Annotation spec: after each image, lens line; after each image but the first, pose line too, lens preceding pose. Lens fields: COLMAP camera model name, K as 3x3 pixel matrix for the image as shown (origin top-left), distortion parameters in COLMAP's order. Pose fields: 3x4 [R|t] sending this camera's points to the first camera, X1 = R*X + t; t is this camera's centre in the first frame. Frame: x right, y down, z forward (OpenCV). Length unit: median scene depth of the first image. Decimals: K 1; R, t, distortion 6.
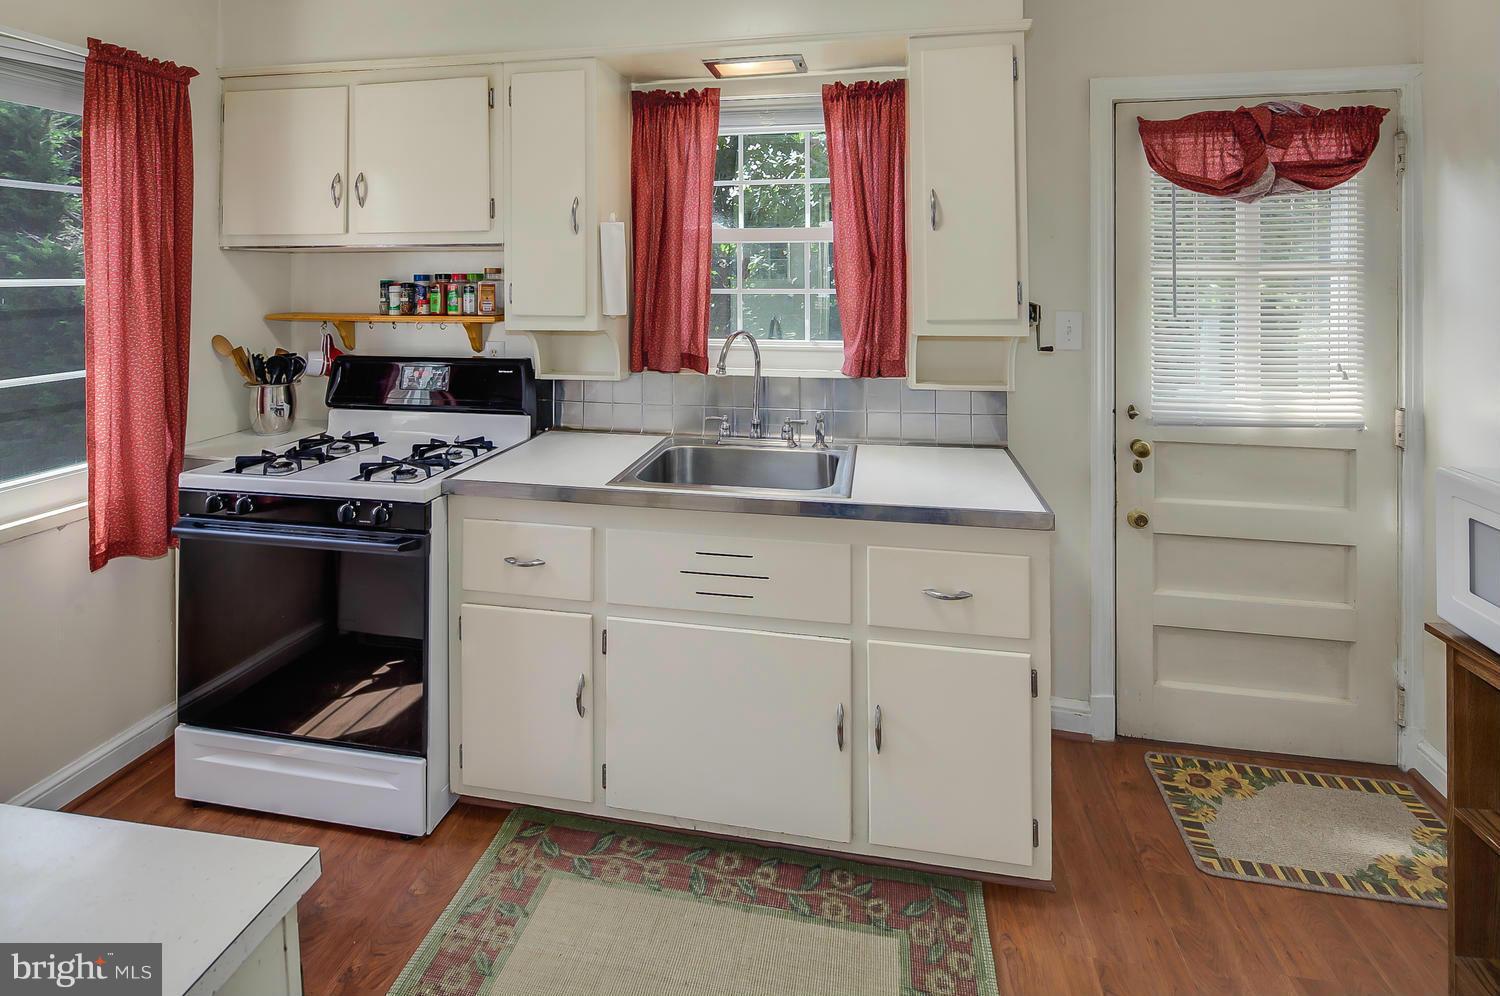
lens RADIAL K [[732.3, 0, 744.7], [0, 732.3, 274.4], [0, 0, 1]] dist [0.003030, -0.000657]
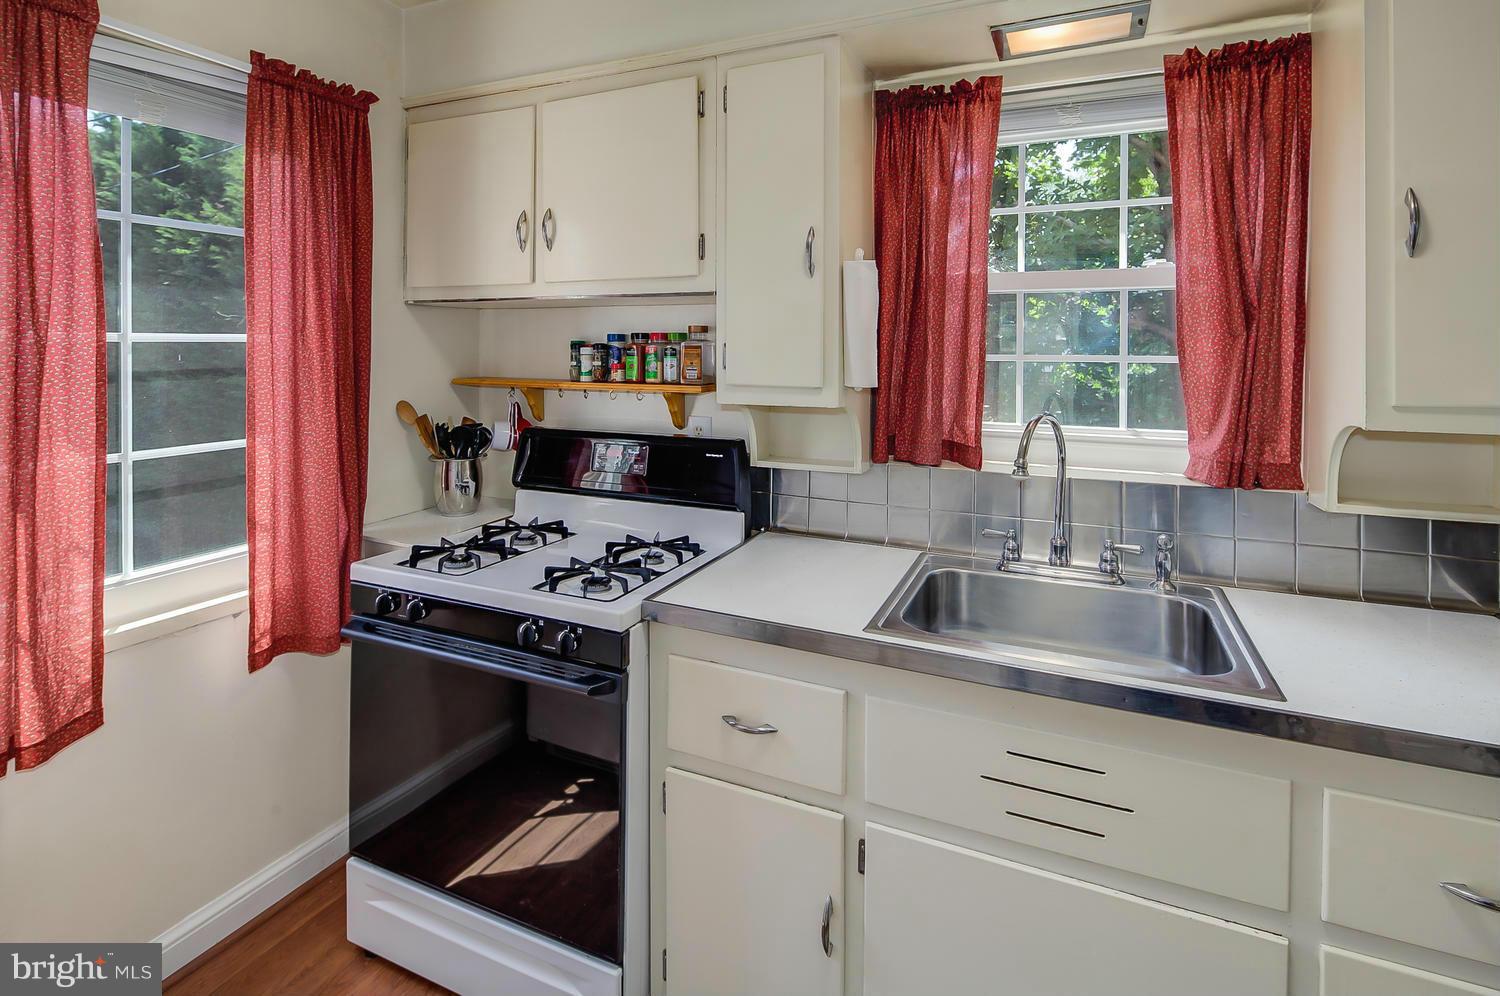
lens RADIAL K [[739.0, 0, 748.1], [0, 739.0, 360.3], [0, 0, 1]] dist [-0.003834, -0.000644]
pose [[0.972735, 0.011475, -0.231637, -0.107719], [-0.006936, 0.999768, 0.020404, 0.013074], [0.231818, -0.018241, 0.972588, 0.233799]]
